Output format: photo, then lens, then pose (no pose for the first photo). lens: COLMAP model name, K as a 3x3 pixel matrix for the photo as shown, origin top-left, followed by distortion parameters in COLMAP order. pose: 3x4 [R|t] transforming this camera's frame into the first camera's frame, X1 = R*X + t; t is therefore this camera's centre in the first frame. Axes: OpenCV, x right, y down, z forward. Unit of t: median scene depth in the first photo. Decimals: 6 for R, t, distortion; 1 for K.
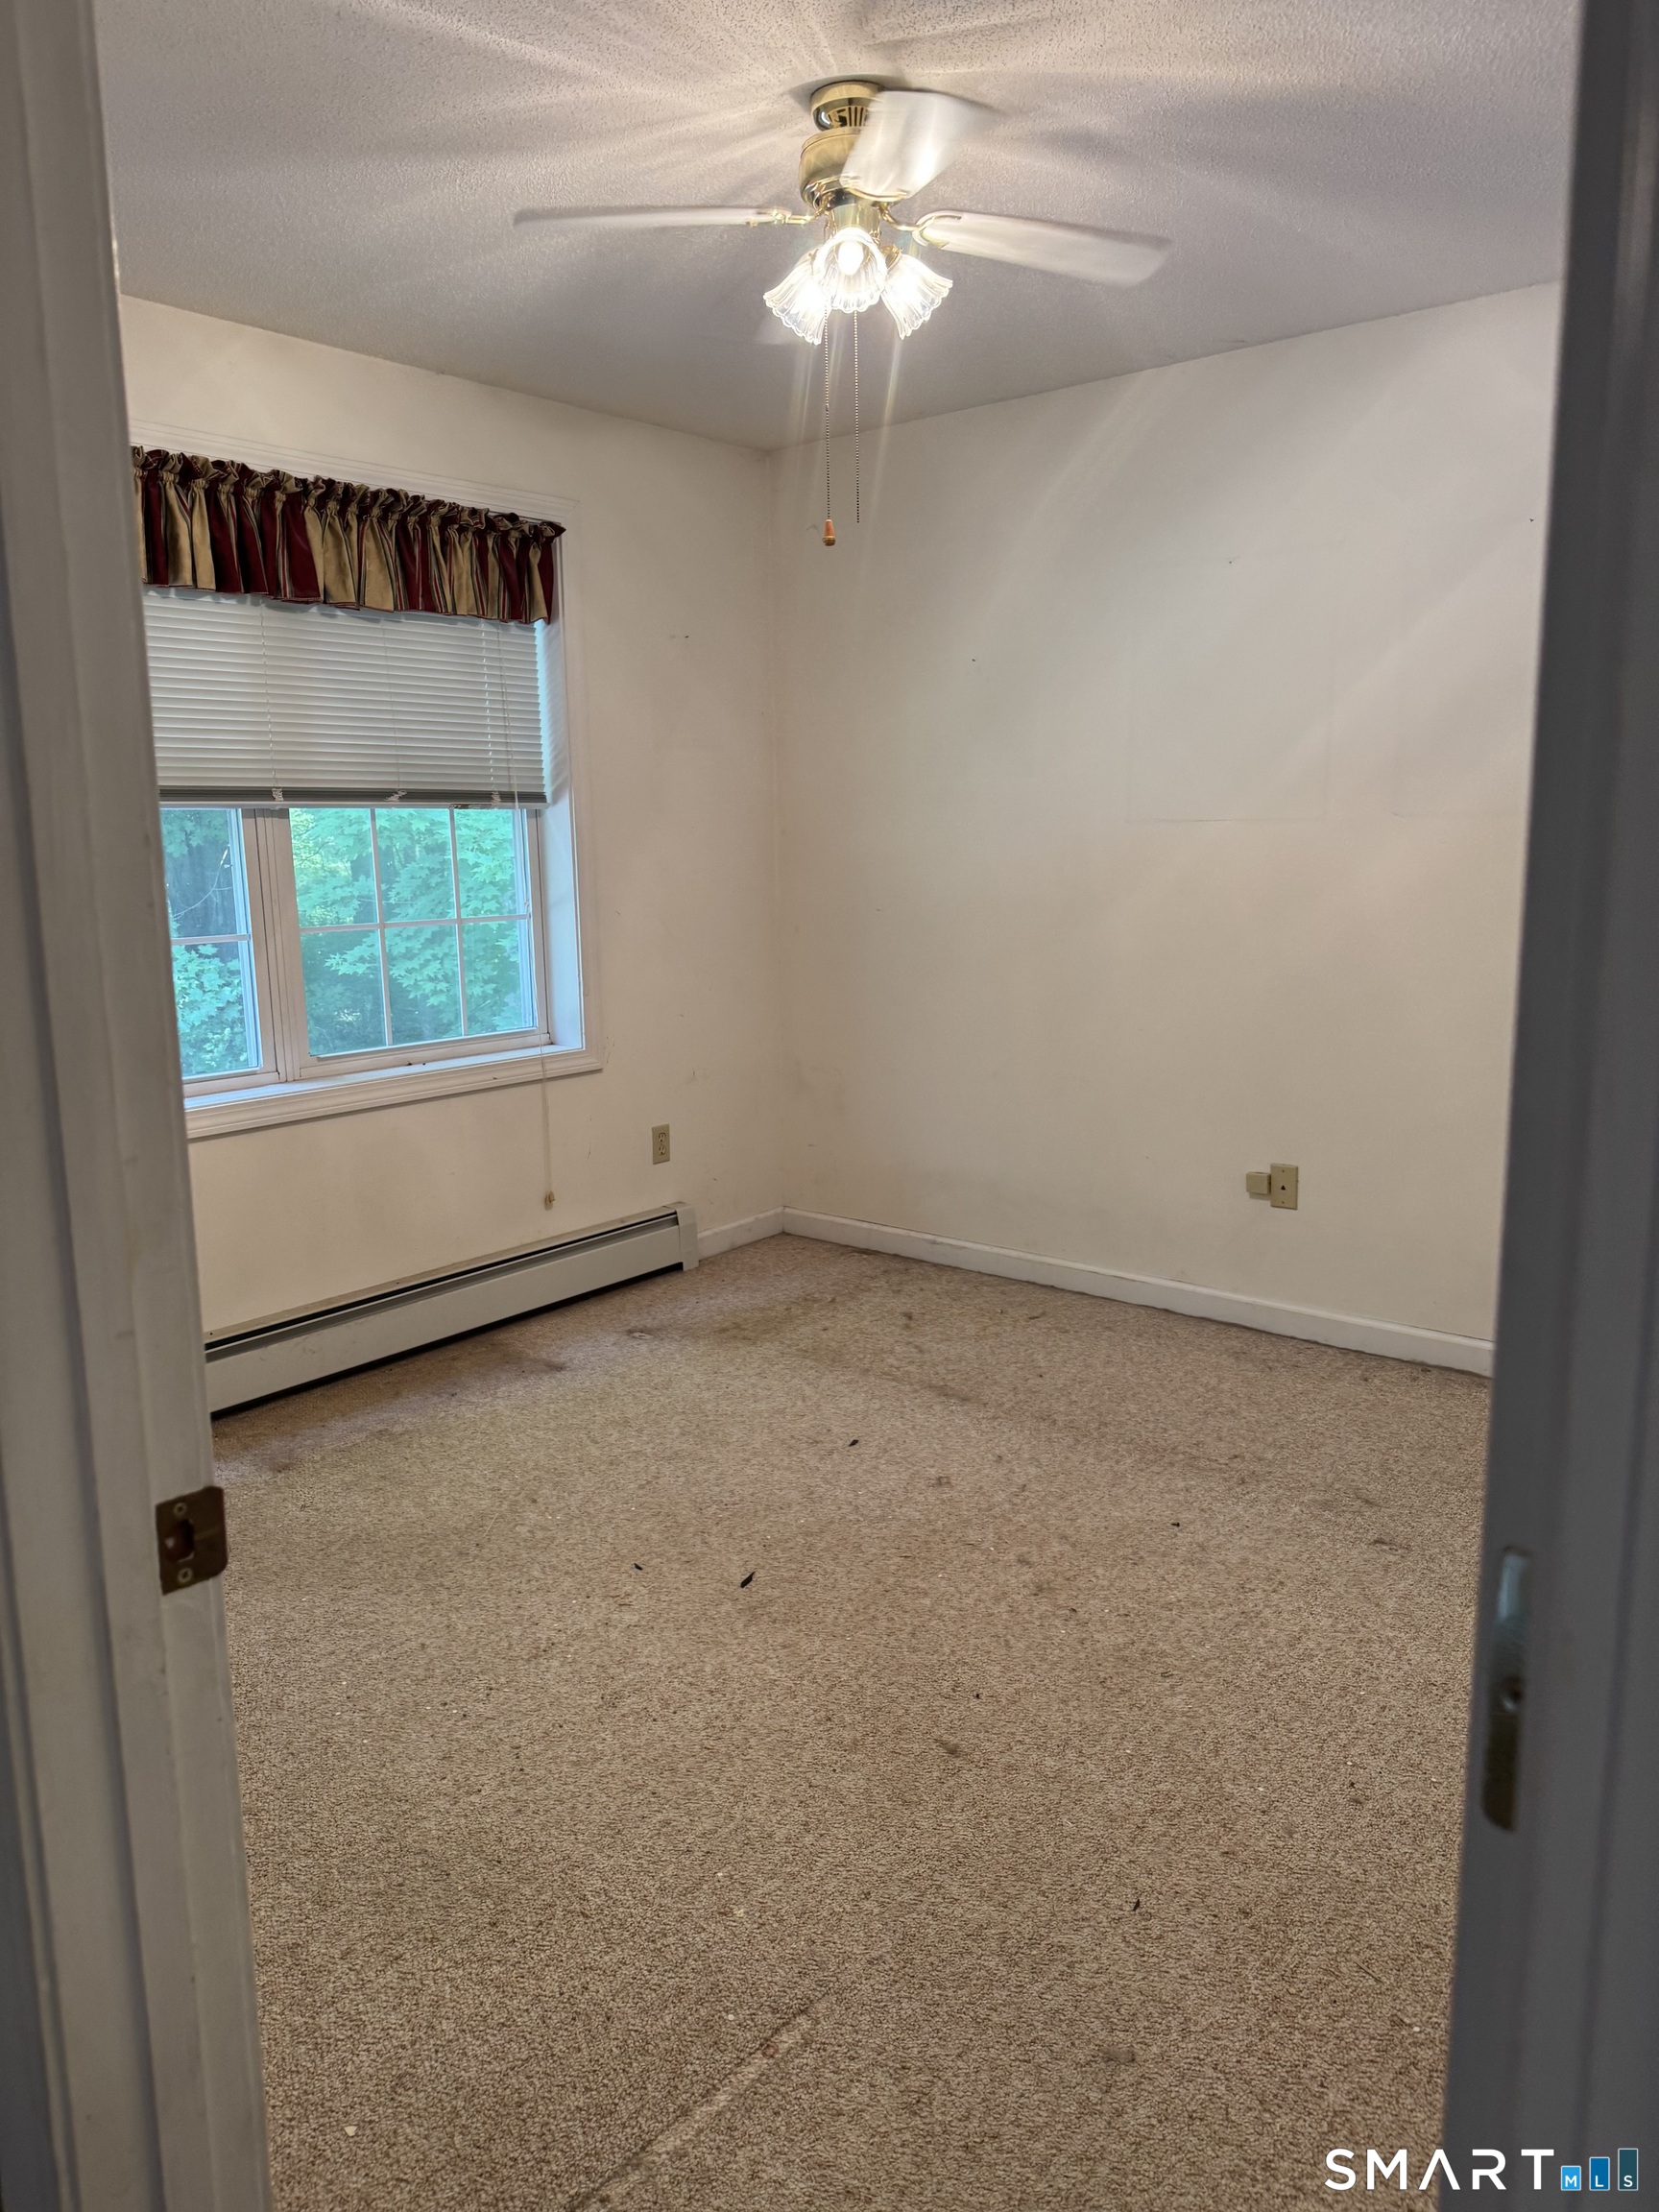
lens RADIAL K [[1540.4, 0, 829.3], [0, 1540.4, 1103.4], [0, 0, 1]] dist [-0.000871, -0.016386]
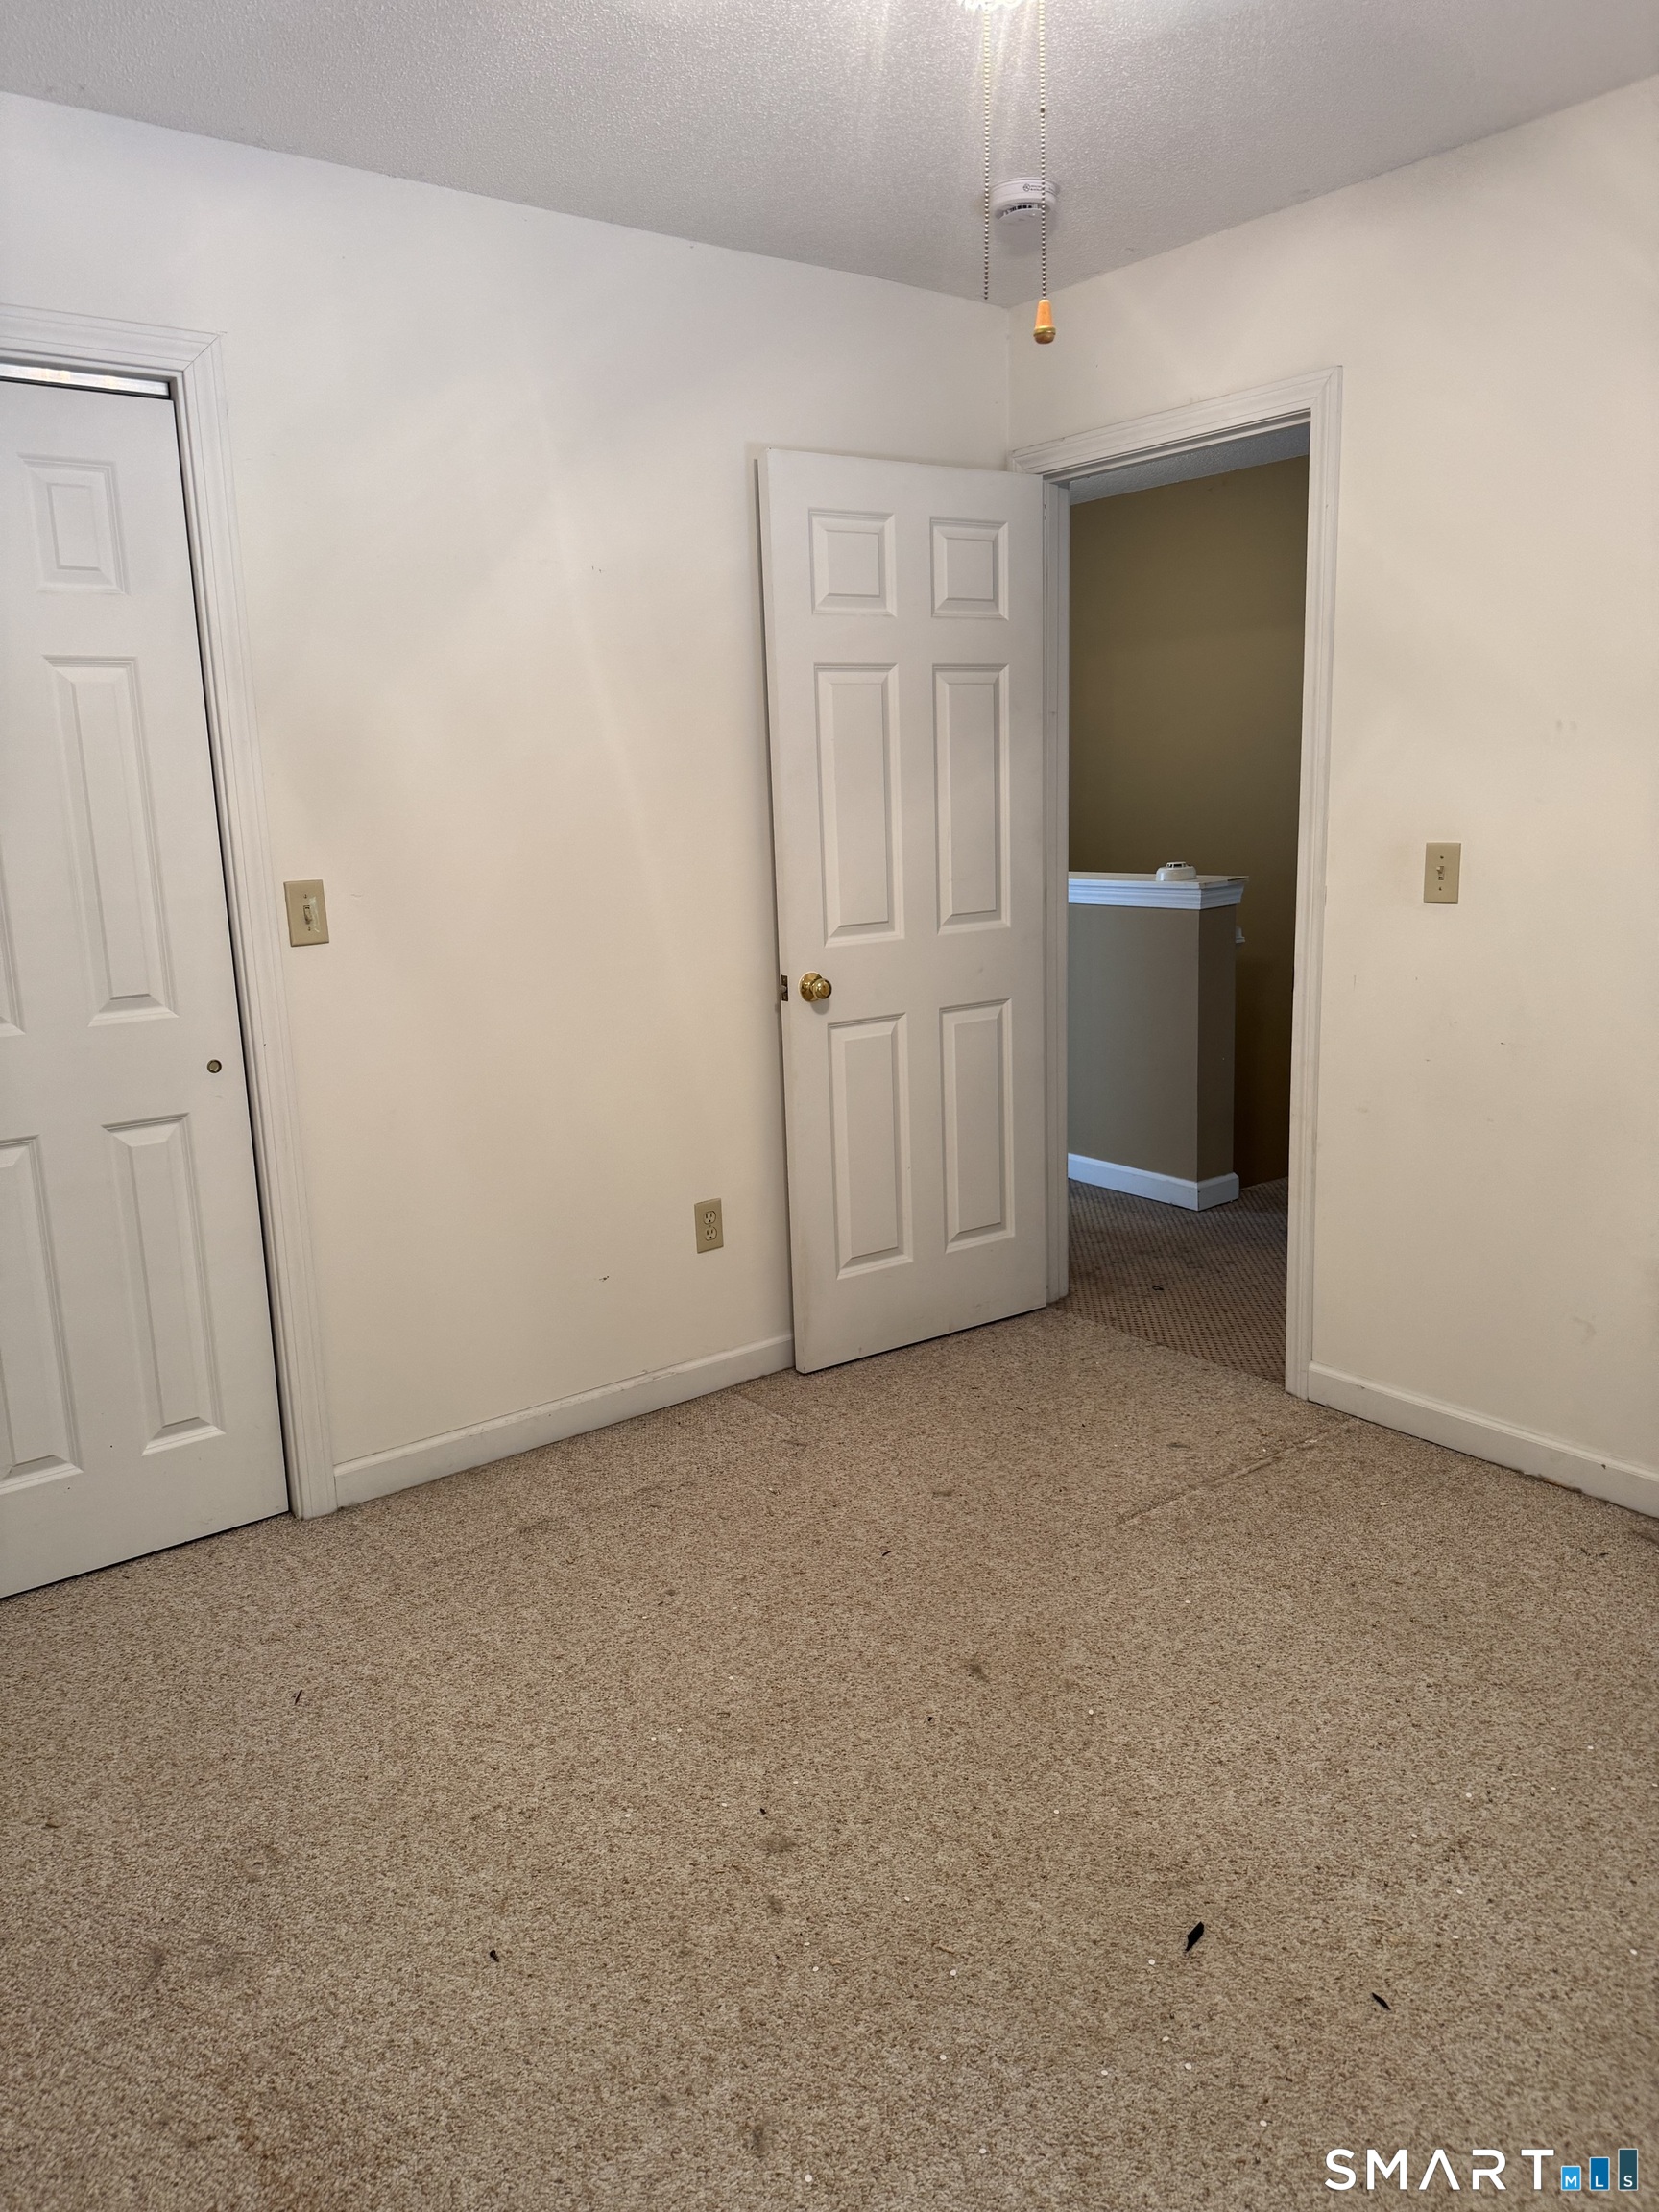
lens RADIAL K [[1540.4, 0, 825.6], [0, 1540.4, 1121.8], [0, 0, 1]] dist [-0.000871, -0.016386]
pose [[-0.974457, 0.000301, 0.224574, -0.053853], [0.086192, 0.923915, 0.372763, -0.313298], [-0.207375, 0.382598, -0.900341, 1.712090]]
